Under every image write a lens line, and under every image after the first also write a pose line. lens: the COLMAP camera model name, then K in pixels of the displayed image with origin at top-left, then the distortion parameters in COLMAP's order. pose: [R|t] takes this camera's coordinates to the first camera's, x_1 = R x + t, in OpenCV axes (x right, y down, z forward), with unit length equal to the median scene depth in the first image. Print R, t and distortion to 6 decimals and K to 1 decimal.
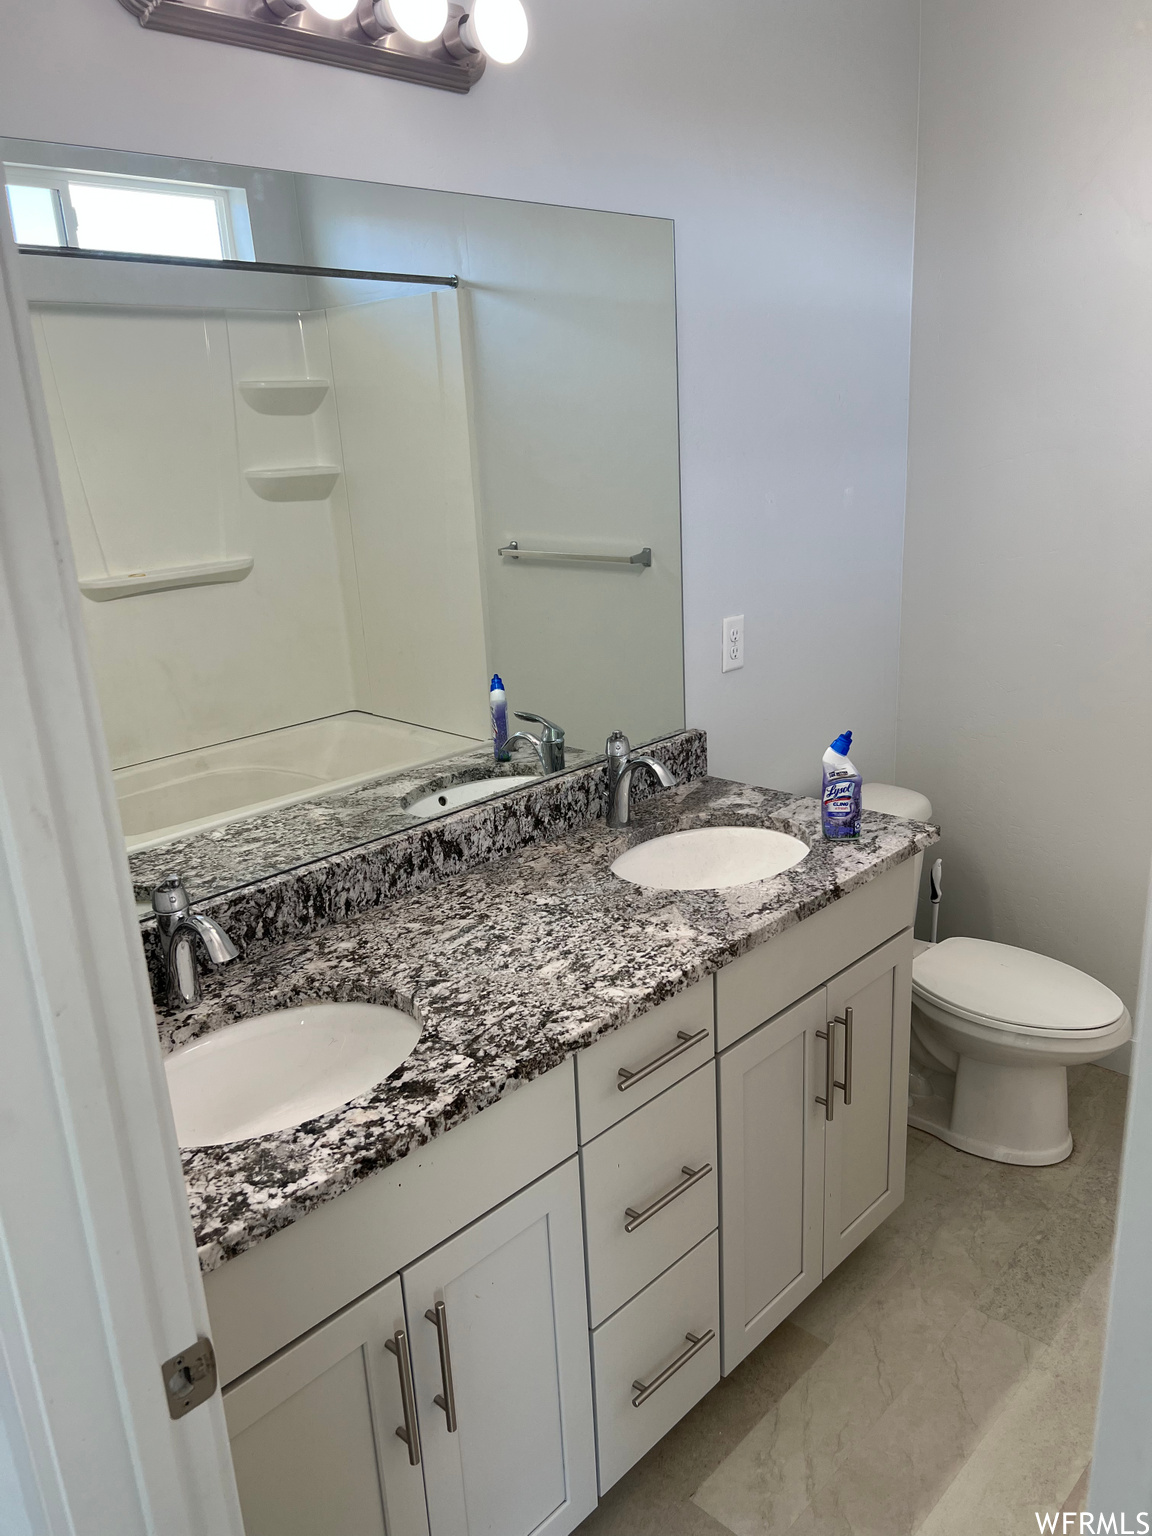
lens RADIAL K [[1154.1, 0, 576.8], [0, 1154.1, 768.5], [0, 0, 1]] dist [0.004513, 0.000885]
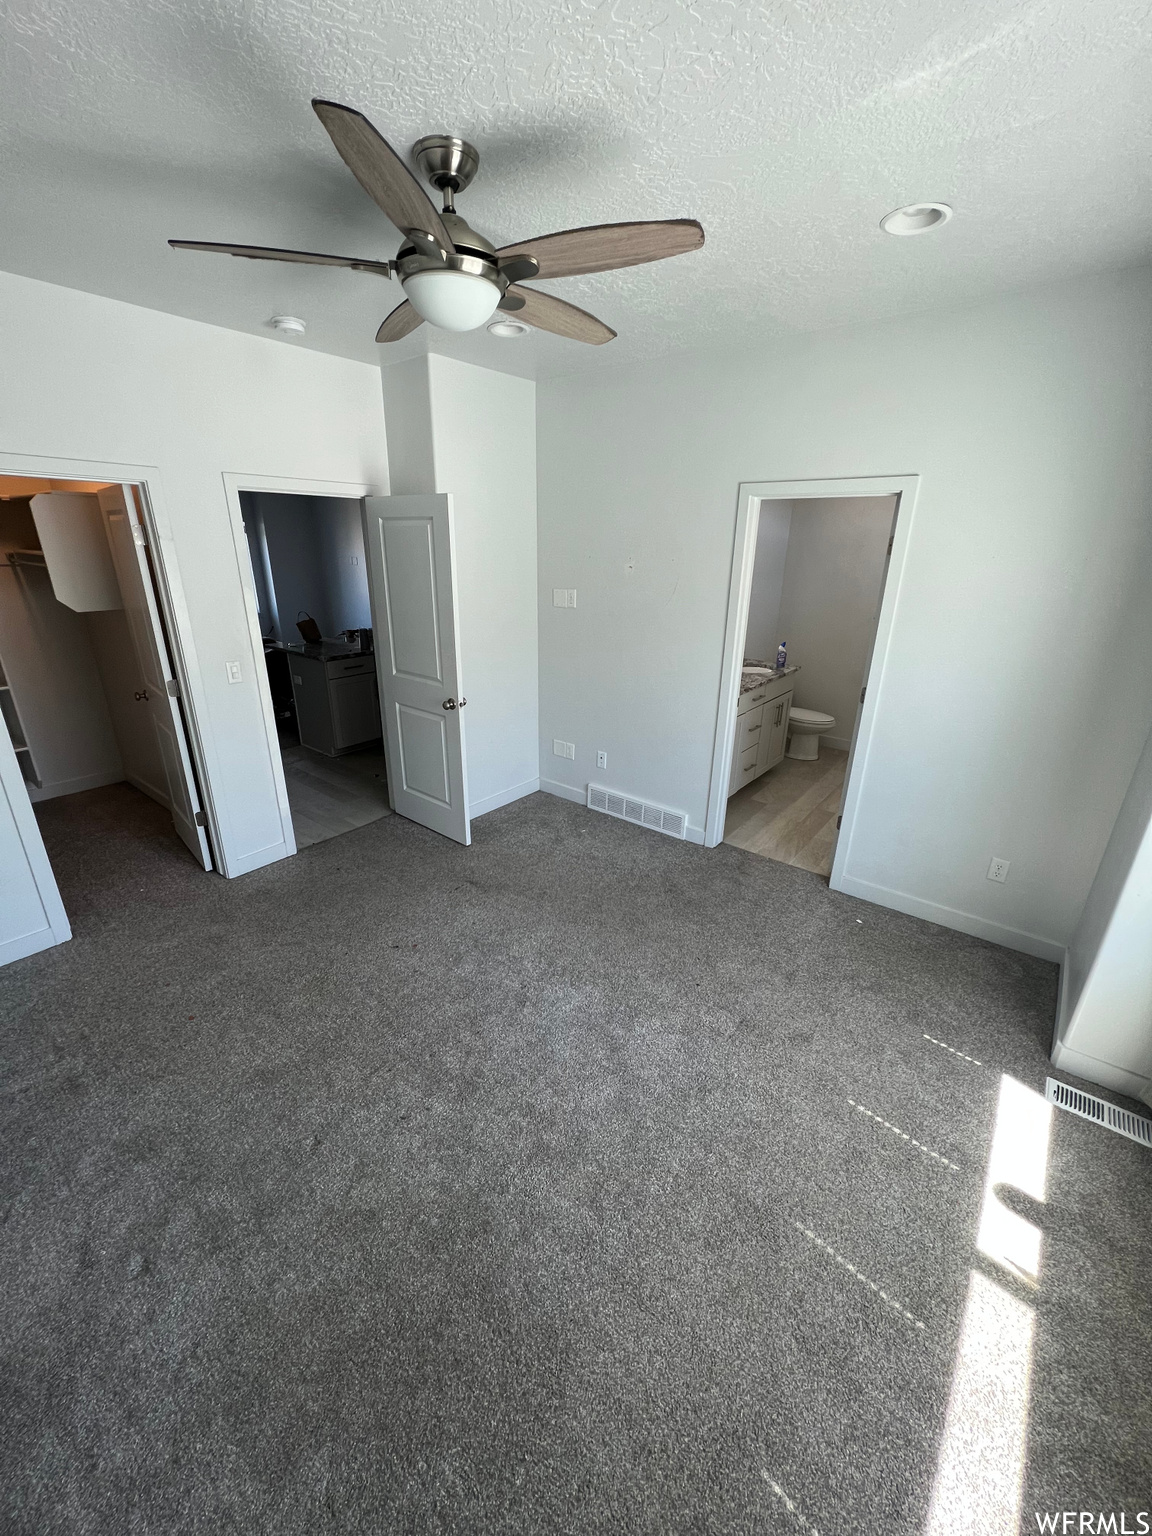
lens RADIAL K [[611.2, 0, 573.9], [0, 611.2, 767.3], [0, 0, 1]] dist [0.000616, 0.000191]
pose [[0.993627, 0.028824, 0.108973, -0.939029], [-0.036096, 0.997209, 0.065362, 0.374221], [-0.106785, -0.068879, 0.991893, -1.480452]]
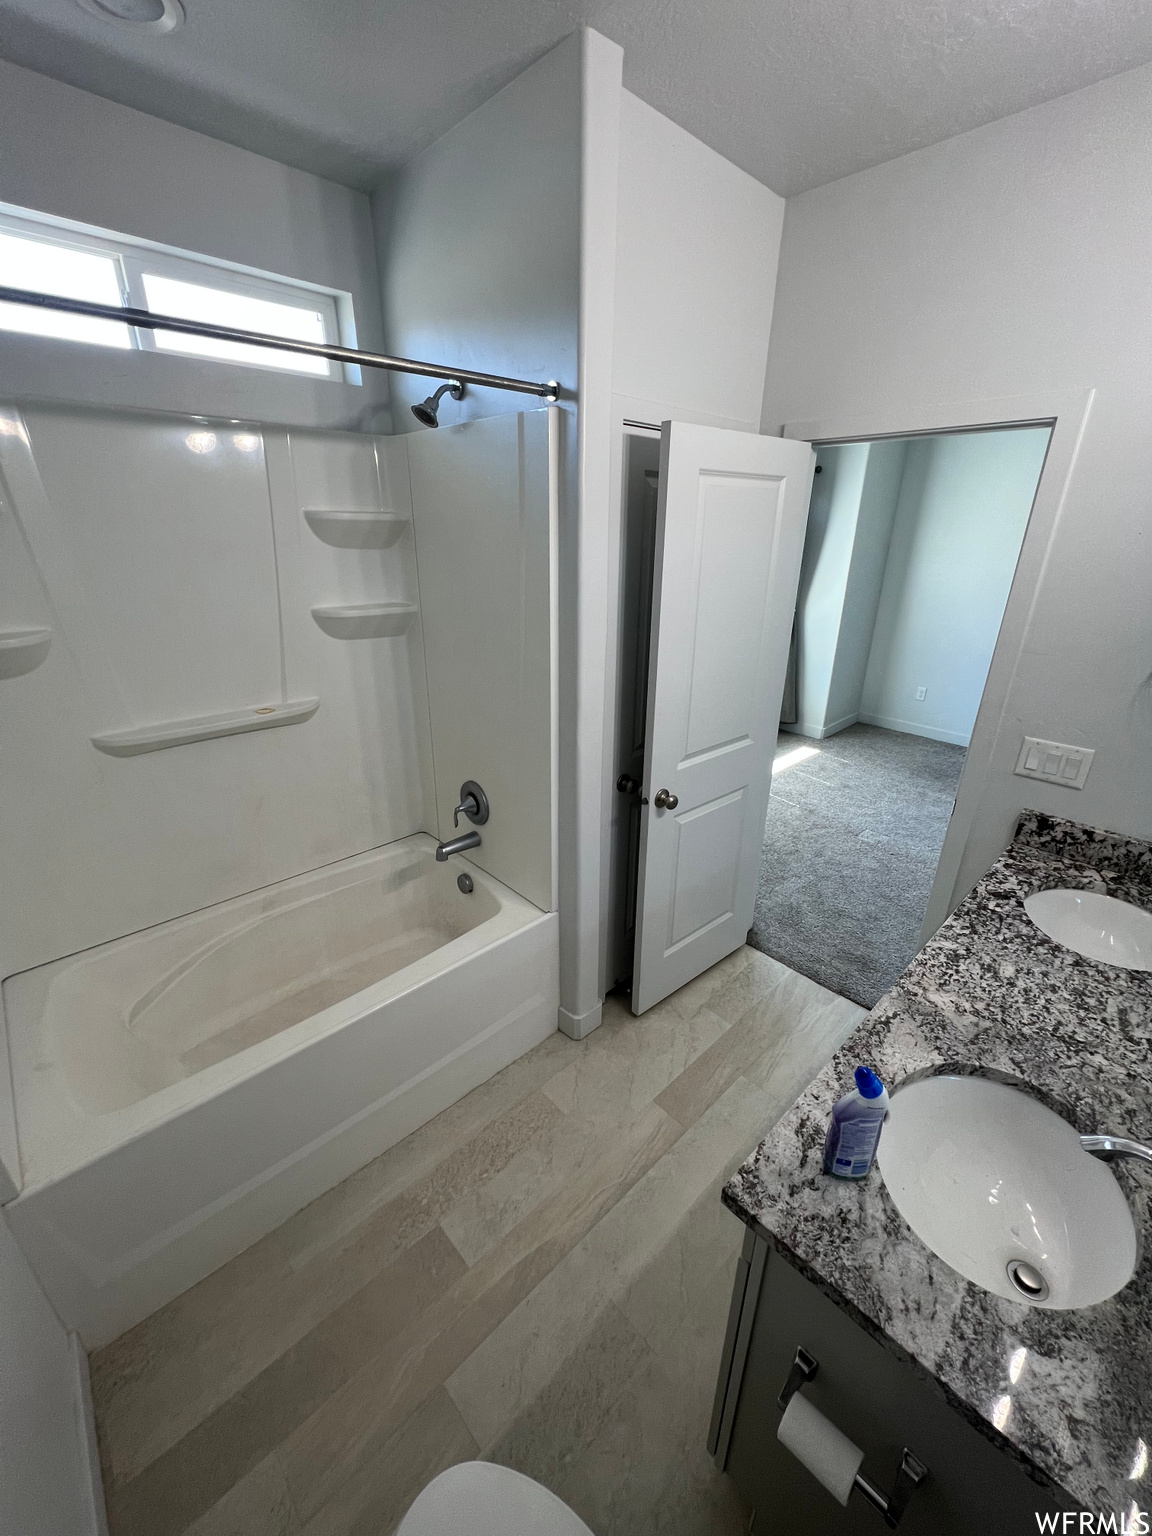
lens RADIAL K [[611.2, 0, 576.3], [0, 611.2, 769.8], [0, 0, 1]] dist [0.000616, 0.000191]
pose [[-0.997507, 0.022793, 0.066790, 0.468104], [0.059315, 0.783568, 0.618468, -0.544797], [-0.038237, 0.620887, -0.782967, 1.431883]]
